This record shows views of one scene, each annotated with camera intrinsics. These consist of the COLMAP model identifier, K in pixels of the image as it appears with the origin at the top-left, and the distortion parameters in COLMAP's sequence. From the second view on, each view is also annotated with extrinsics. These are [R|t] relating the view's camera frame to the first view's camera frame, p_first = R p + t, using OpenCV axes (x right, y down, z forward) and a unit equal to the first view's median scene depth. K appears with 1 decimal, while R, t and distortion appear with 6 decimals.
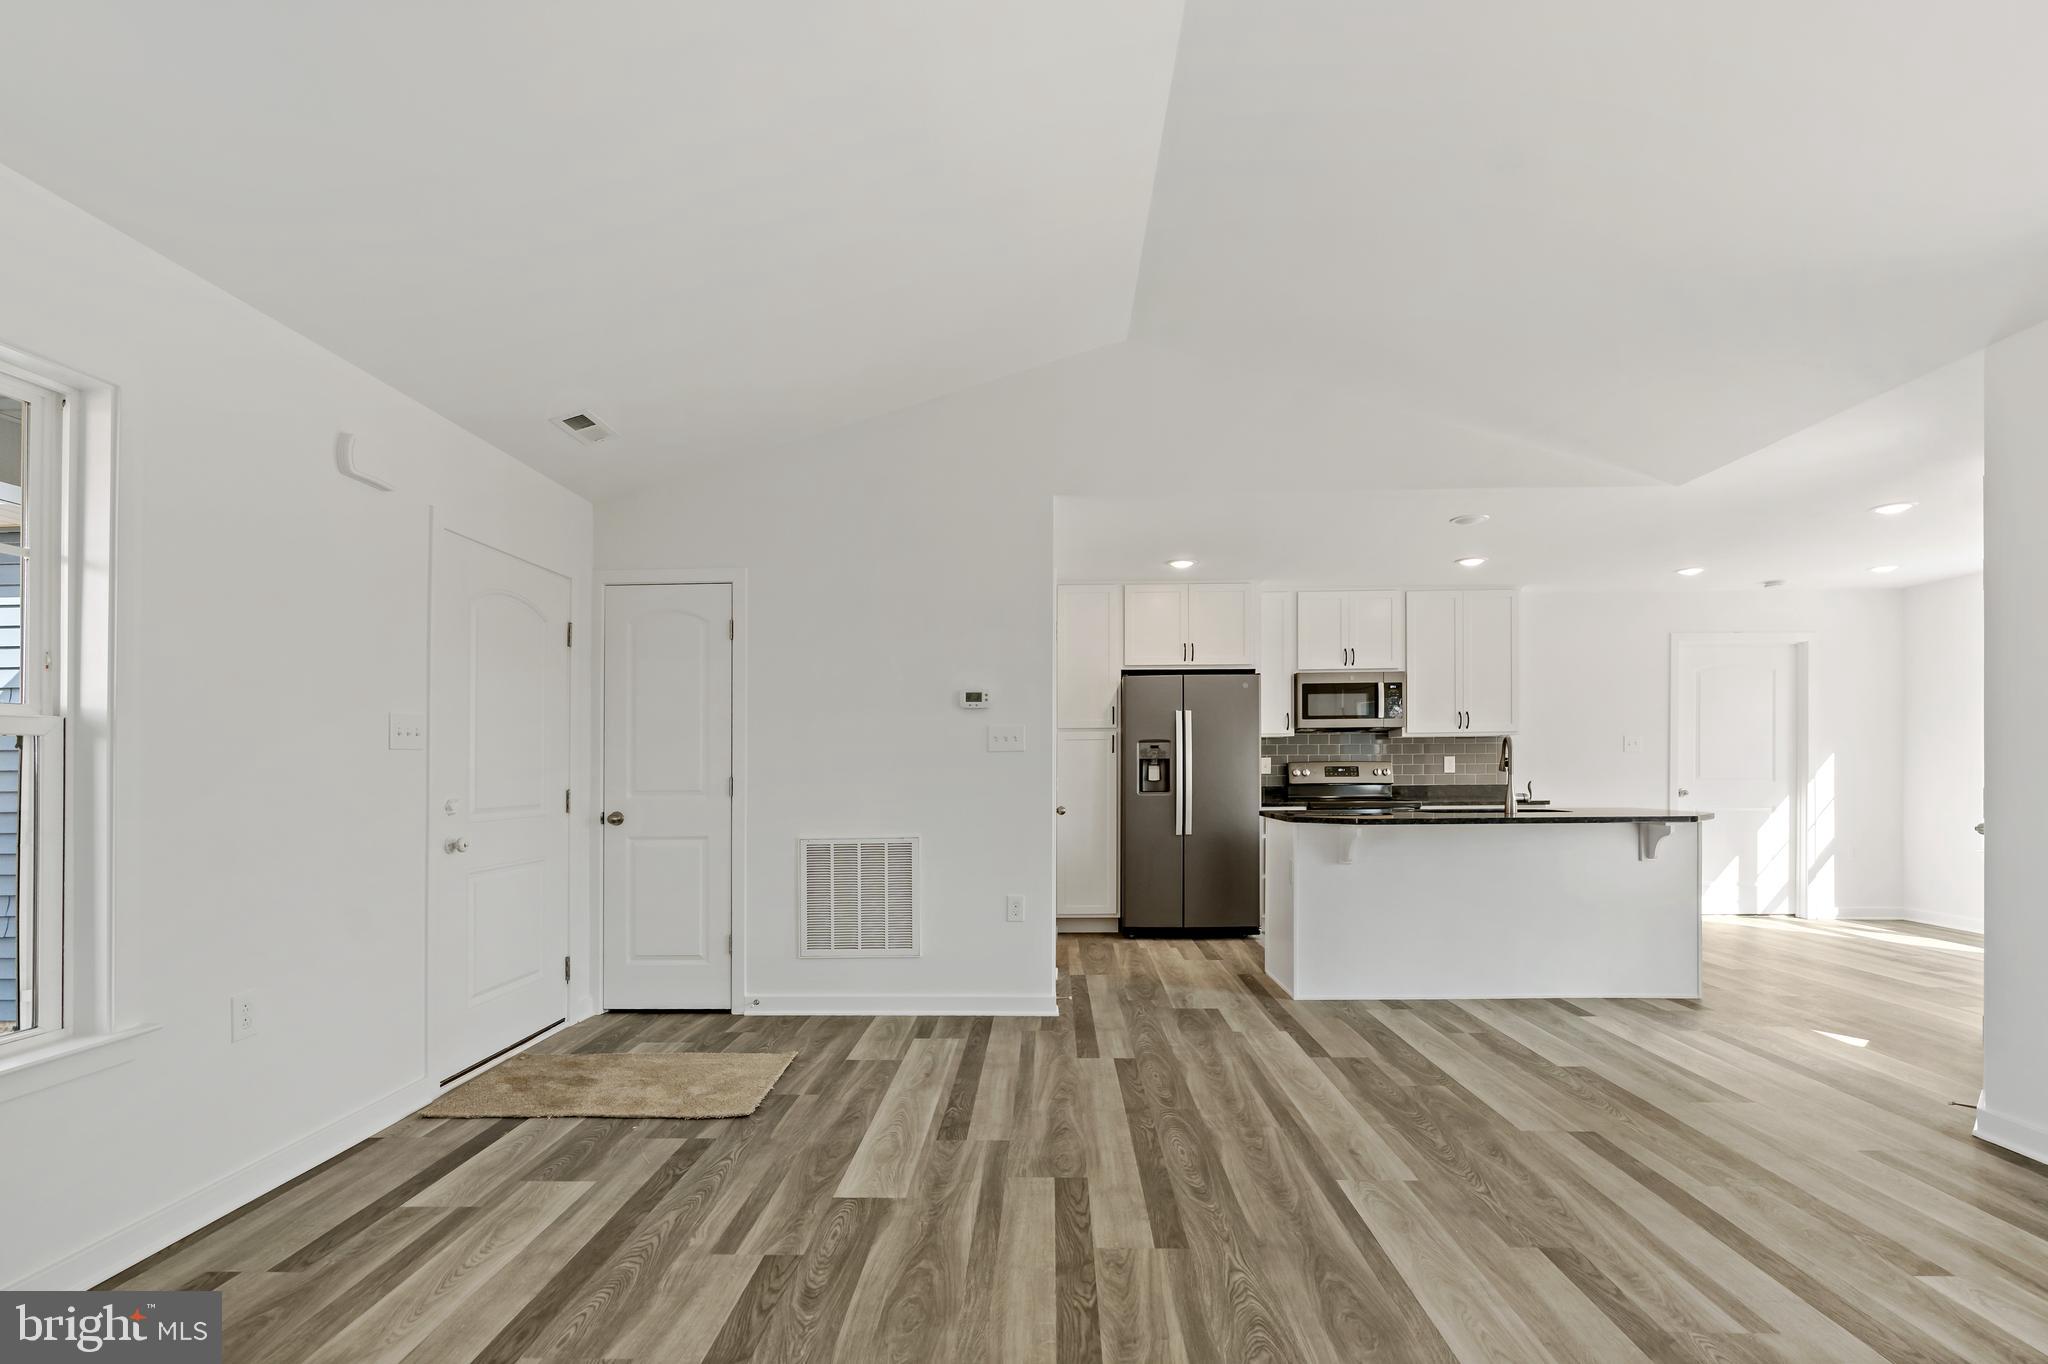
lens RADIAL K [[1003.8, 0, 1034.0], [0, 1003.8, 762.1], [0, 0, 1]] dist [-0.002697, 0.000803]
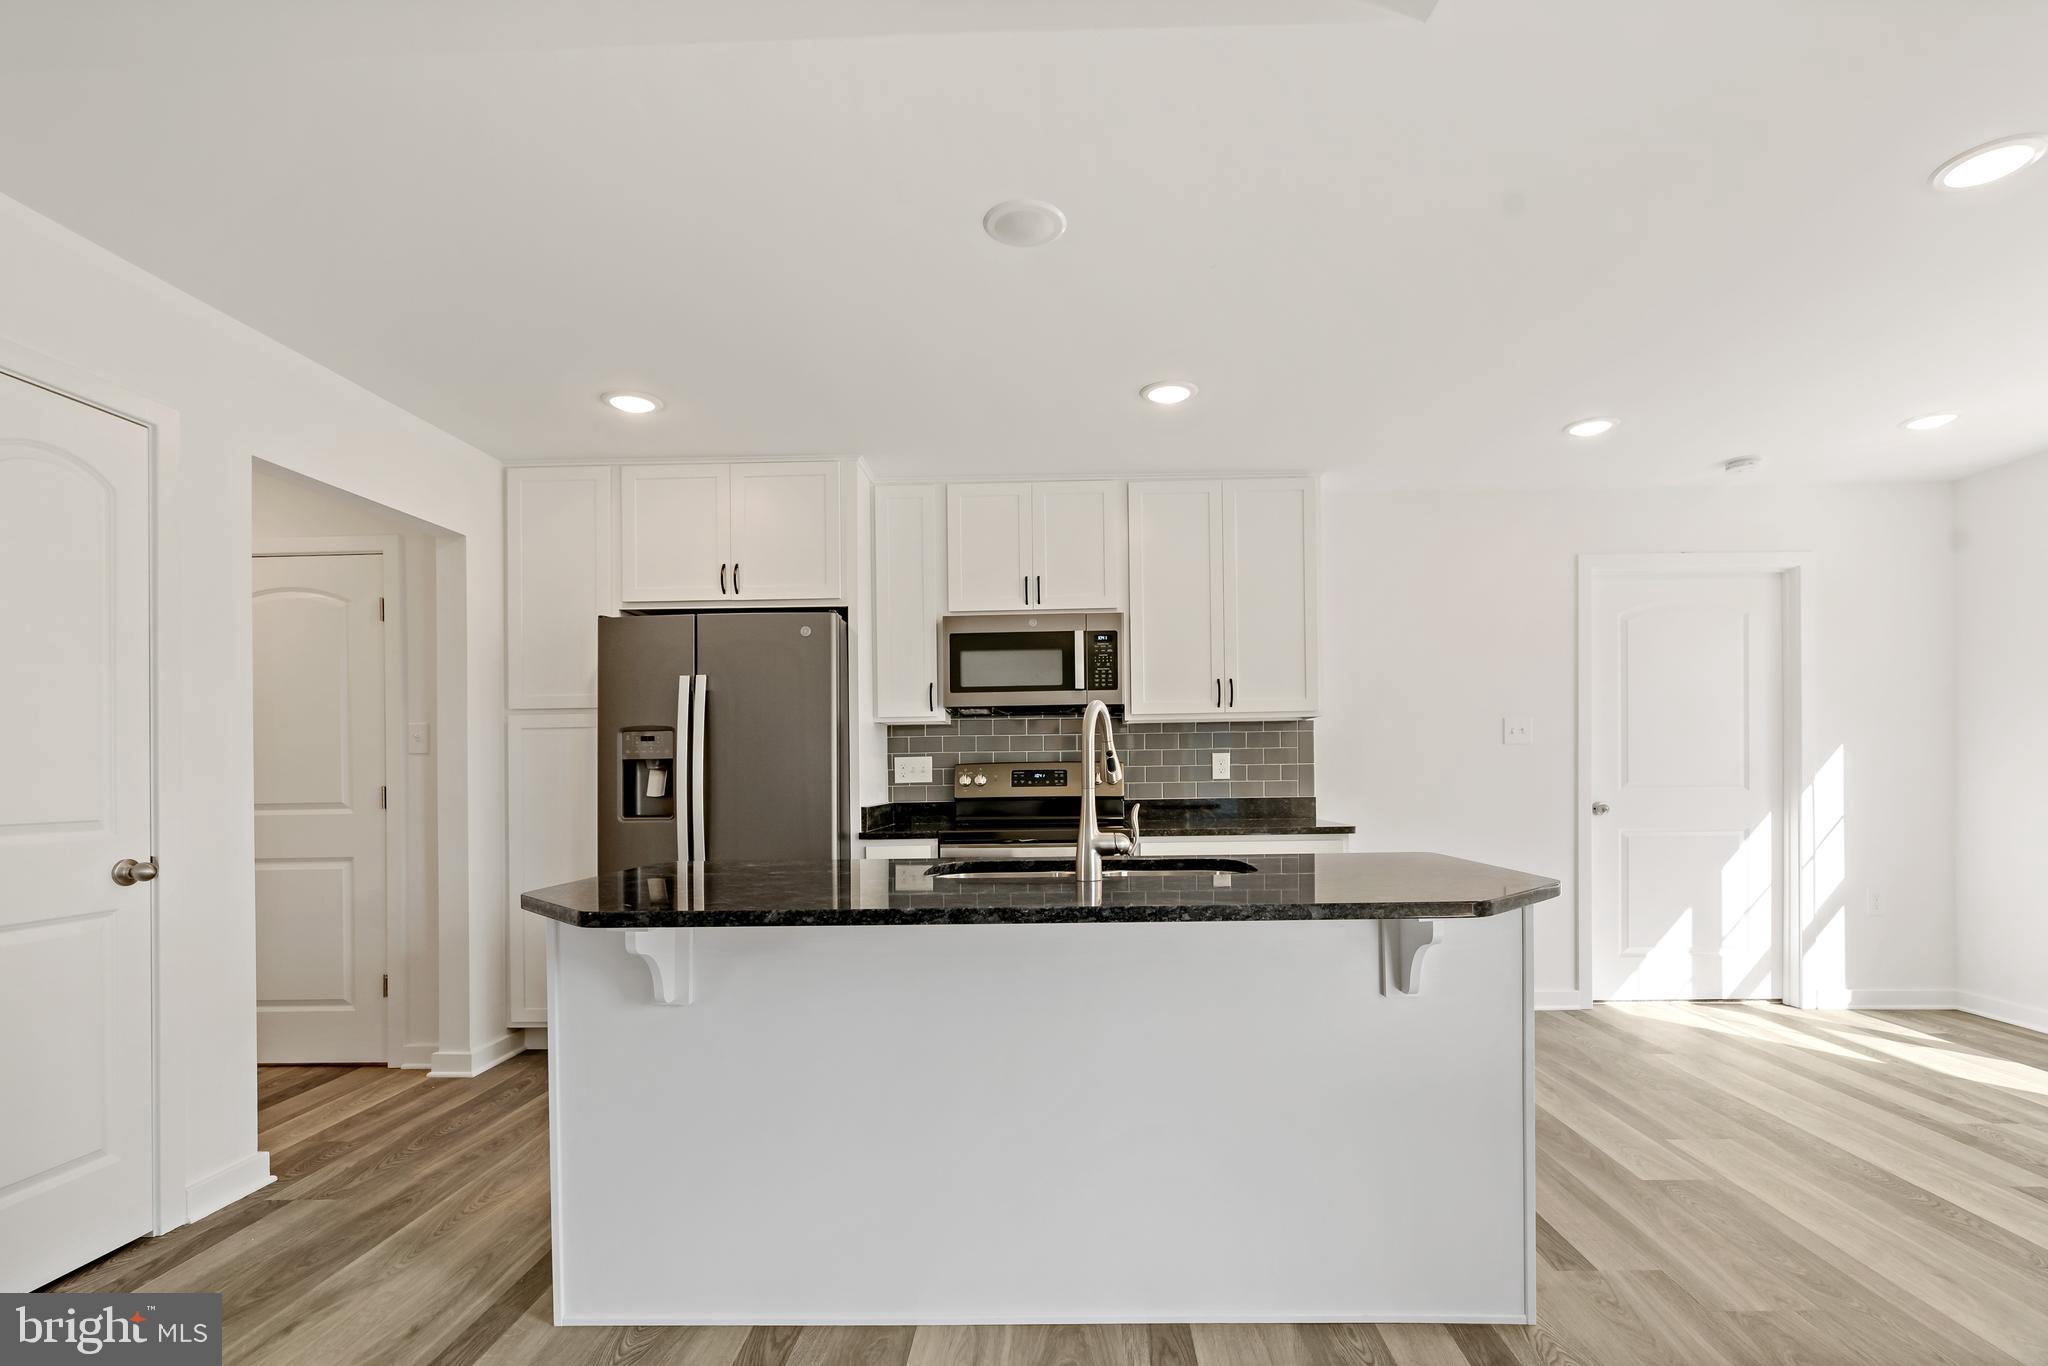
lens RADIAL K [[1003.8, 0, 1009.9], [0, 1003.8, 758.6], [0, 0, 1]] dist [-0.002697, 0.000803]
pose [[0.999798, -0.003844, -0.019705, 0.308444], [0.003803, 0.999990, -0.002144, -0.001434], [0.019714, 0.002069, 0.999804, 0.387220]]
